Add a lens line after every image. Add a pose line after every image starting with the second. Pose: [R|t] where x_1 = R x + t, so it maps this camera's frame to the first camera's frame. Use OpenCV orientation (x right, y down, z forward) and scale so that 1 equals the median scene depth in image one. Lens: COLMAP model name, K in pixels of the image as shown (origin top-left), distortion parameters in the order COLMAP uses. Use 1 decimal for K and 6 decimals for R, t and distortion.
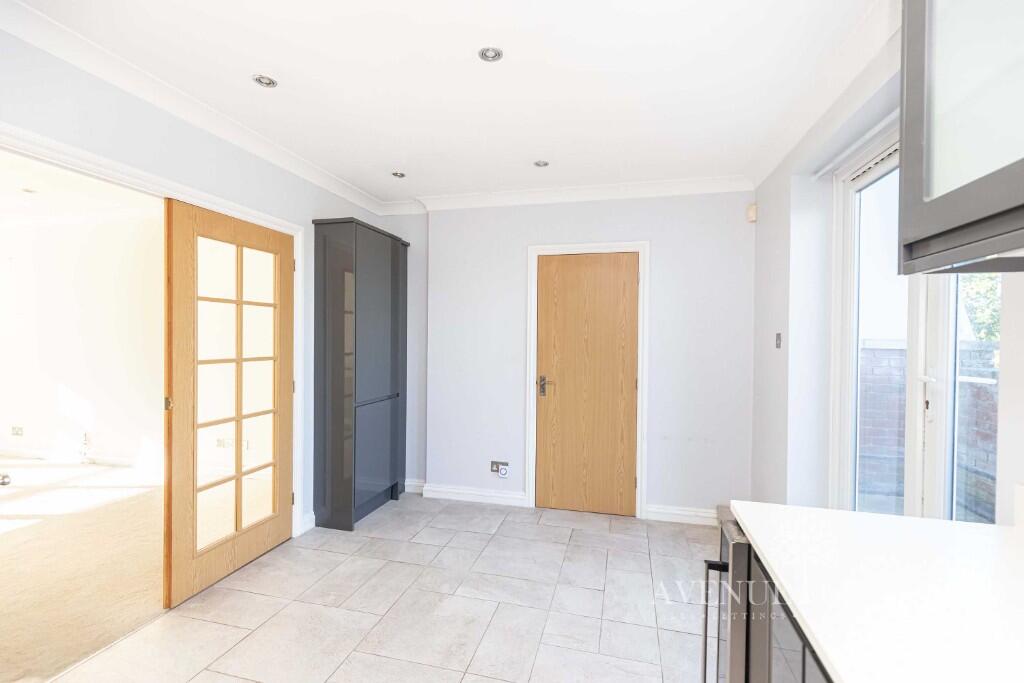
lens RADIAL K [[471.4, 0, 512.0], [0, 471.4, 341.5], [0, 0, 1]] dist [0.022140, 0.000023]
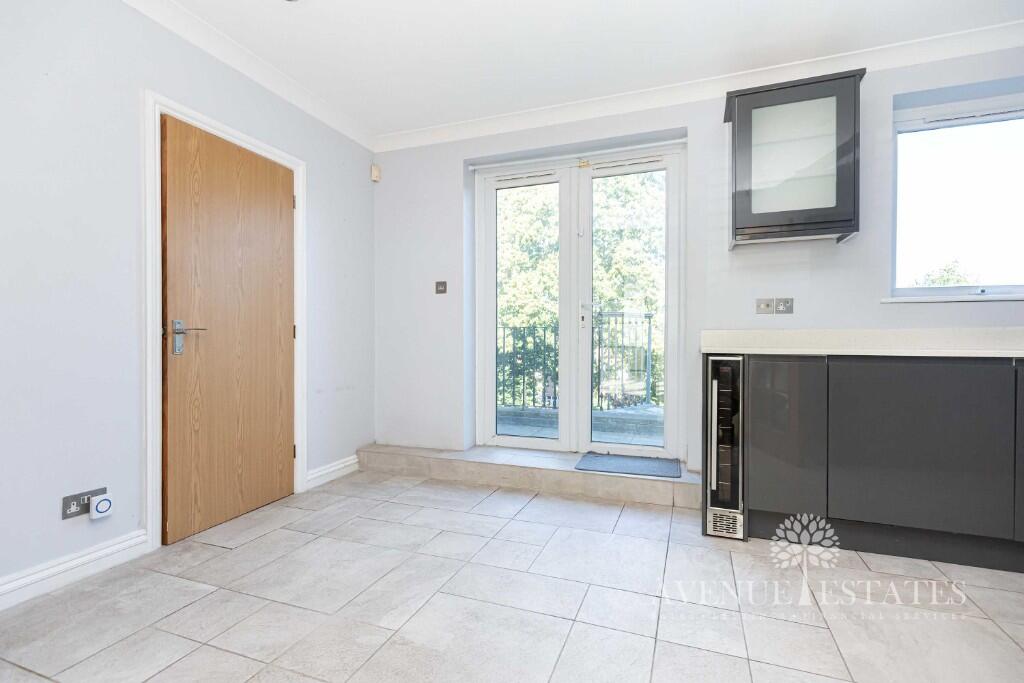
lens RADIAL K [[458.6, 0, 512.0], [0, 458.6, 341.5], [0, 0, 1]] dist [0.002563, 0.000104]
pose [[0.113166, -0.010511, 0.993521, -0.515216], [0.003468, 0.999942, 0.010184, 0.106138], [-0.993570, 0.002293, 0.113195, 0.567818]]
